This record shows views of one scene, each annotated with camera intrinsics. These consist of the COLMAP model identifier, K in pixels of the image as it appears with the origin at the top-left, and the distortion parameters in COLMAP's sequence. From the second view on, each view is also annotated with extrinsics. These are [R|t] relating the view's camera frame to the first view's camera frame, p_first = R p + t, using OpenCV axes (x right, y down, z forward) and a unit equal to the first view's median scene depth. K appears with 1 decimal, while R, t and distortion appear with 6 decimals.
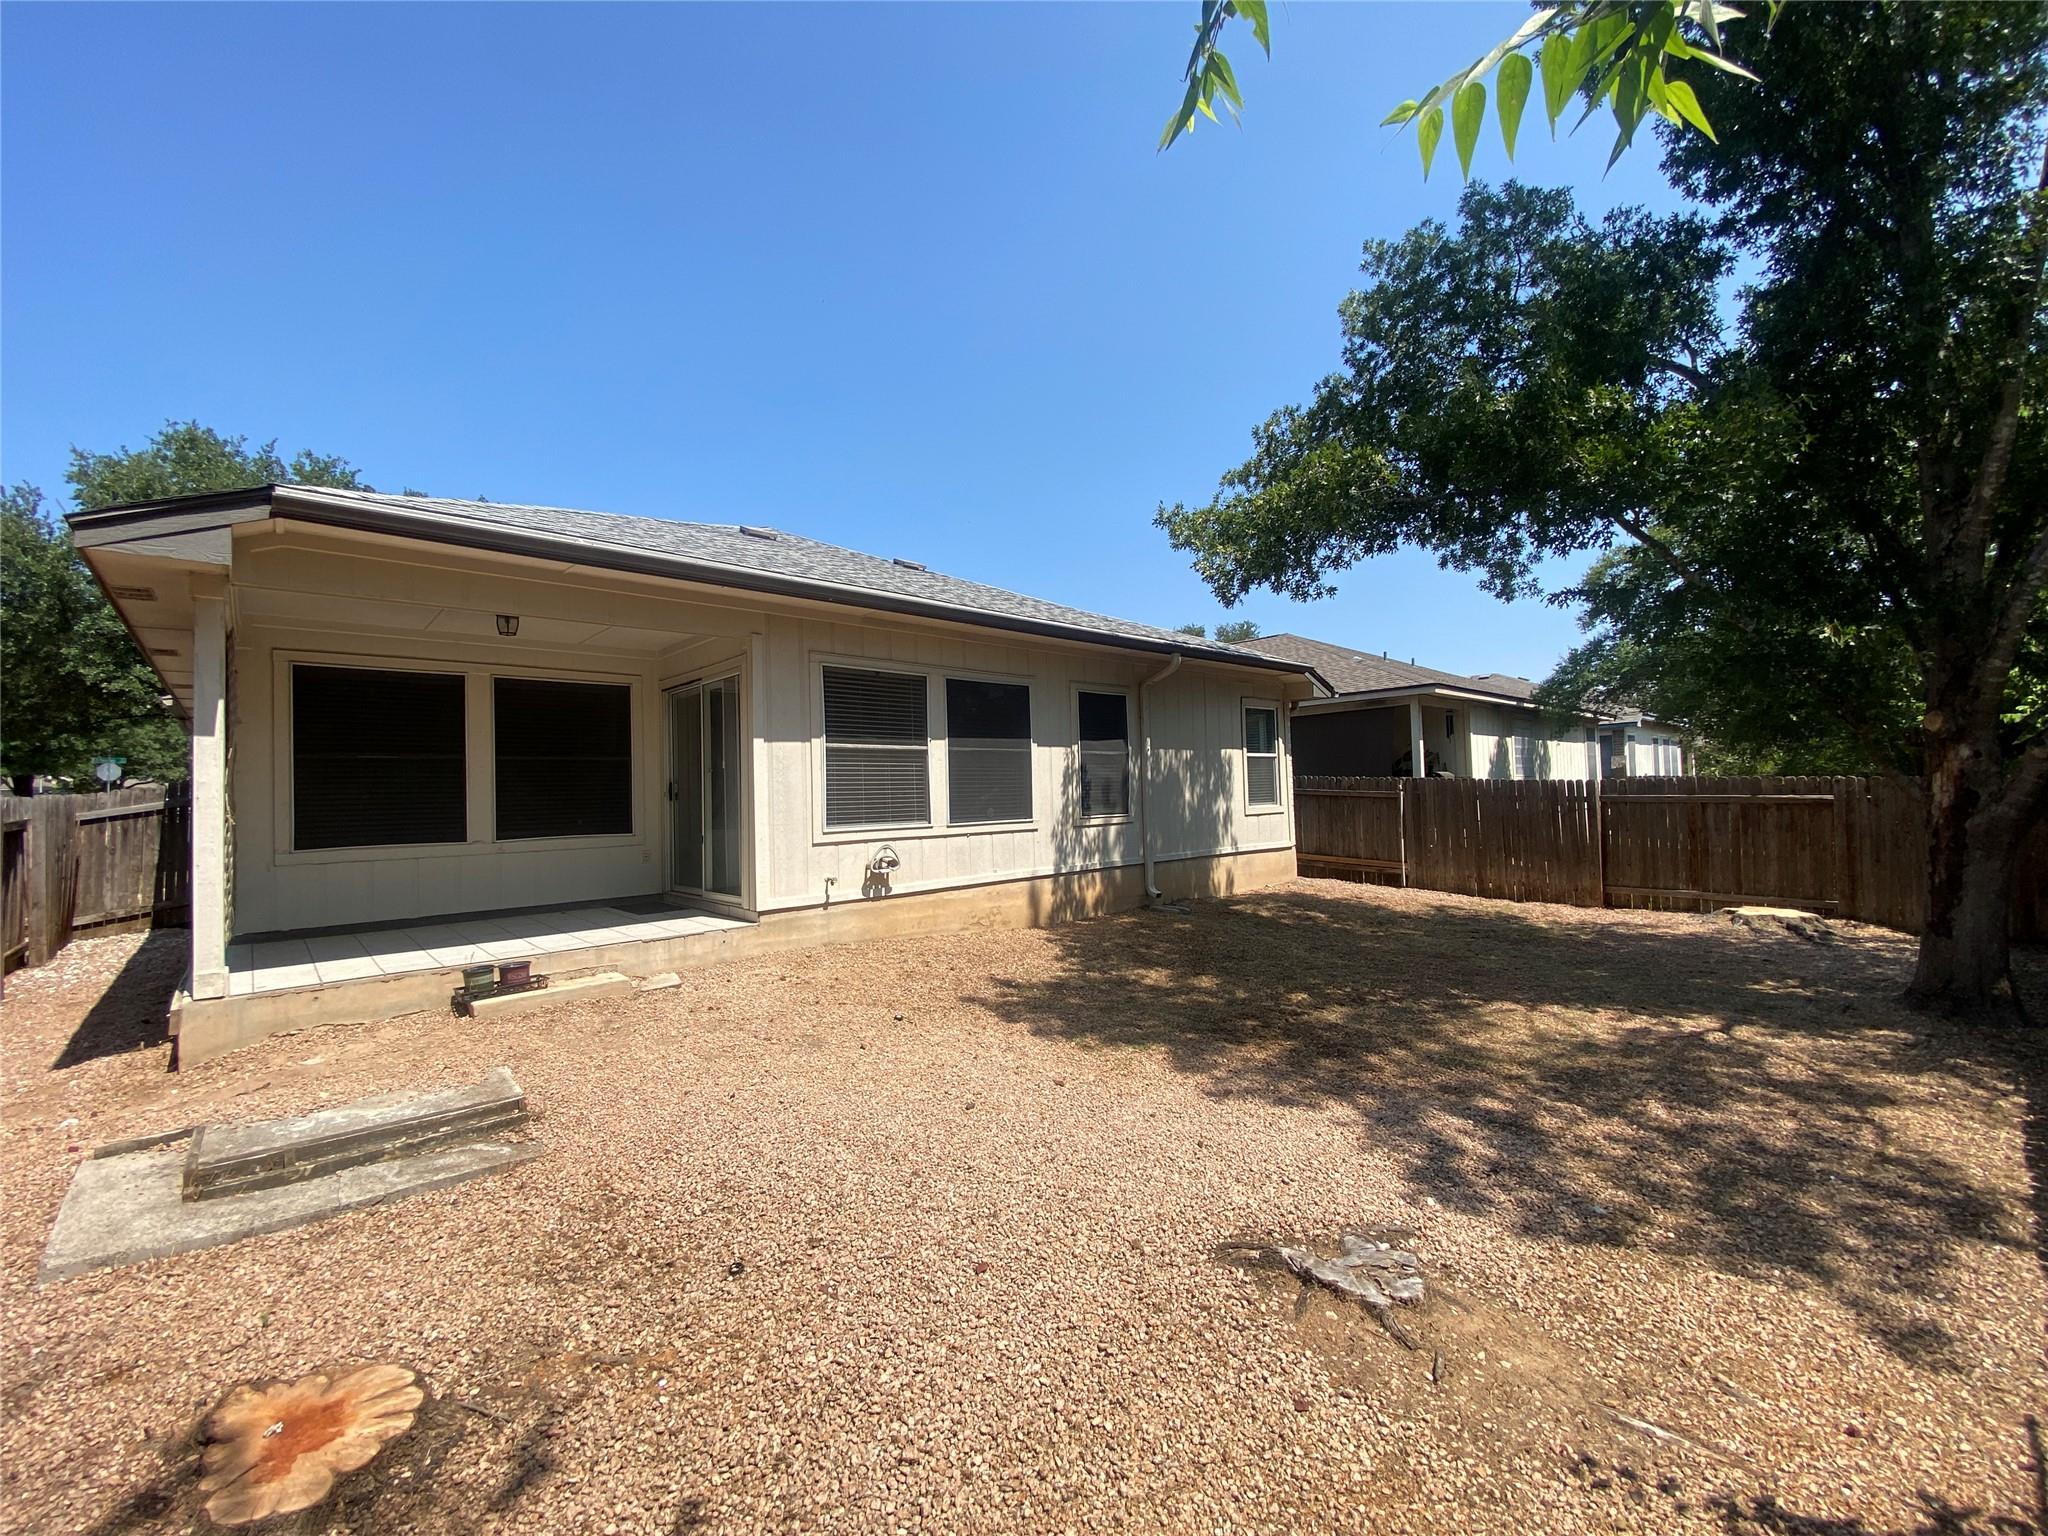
lens RADIAL K [[842.4, 0, 1010.0], [0, 842.4, 768.1], [0, 0, 1]] dist [0.020398, -0.017169]
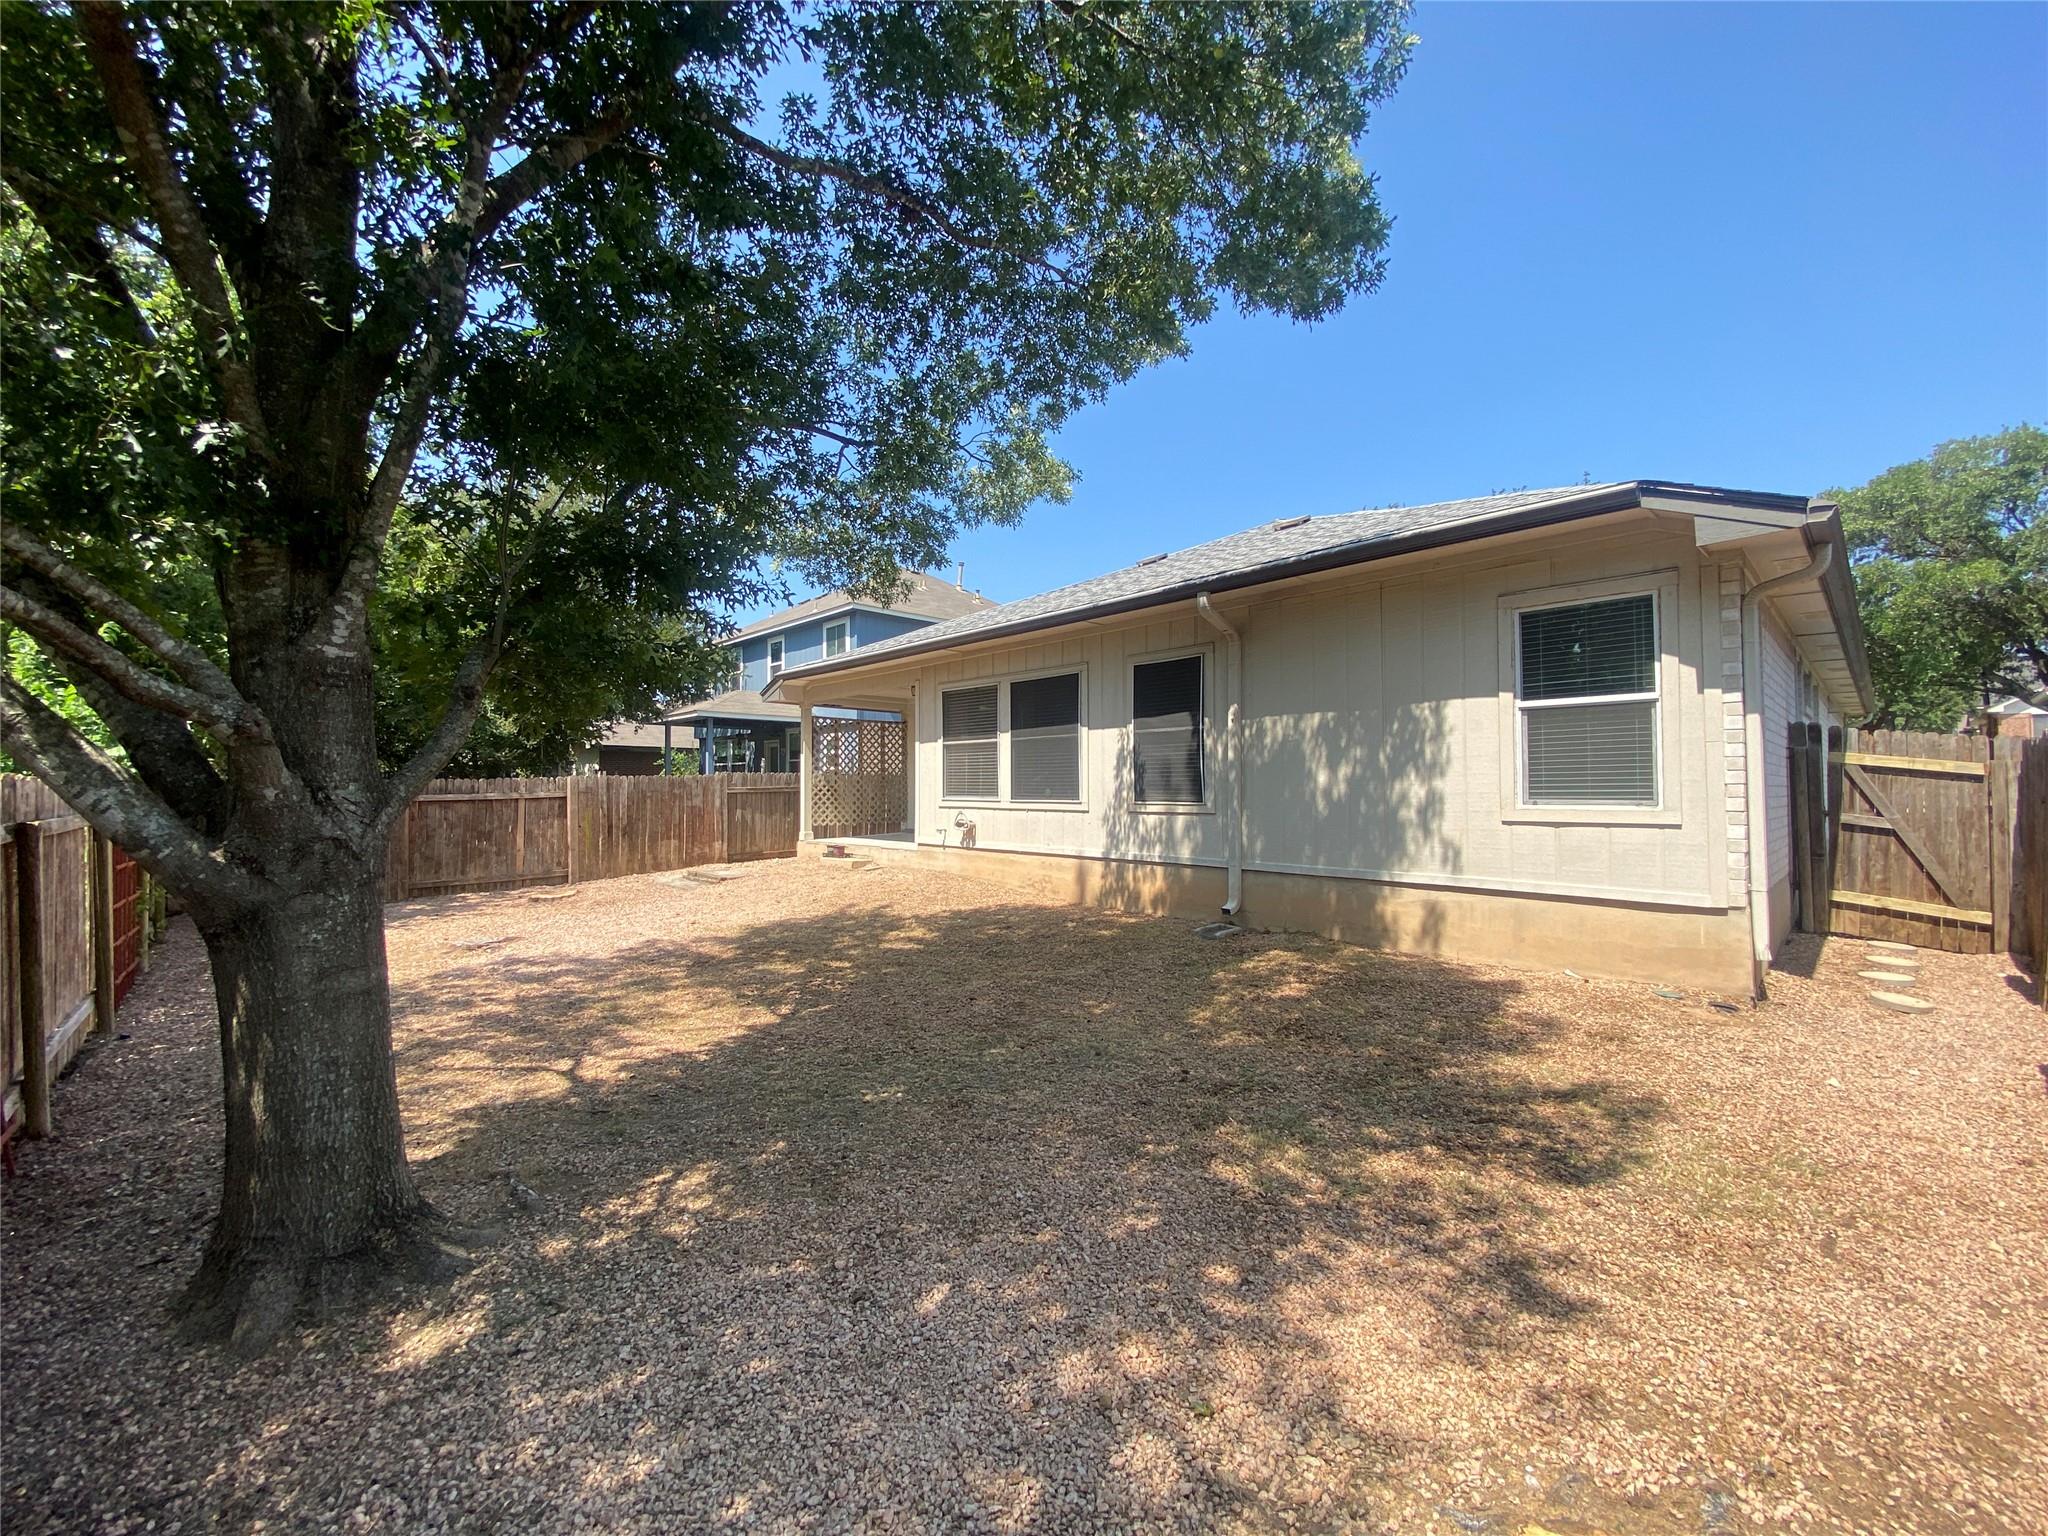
lens RADIAL K [[842.4, 0, 1010.0], [0, 842.4, 768.1], [0, 0, 1]] dist [0.020398, -0.017169]
pose [[-0.015532, 0.007901, -0.999848, 1.025948], [0.037060, 0.999286, 0.007321, 0.008744], [0.999192, -0.036941, -0.015813, 0.892716]]
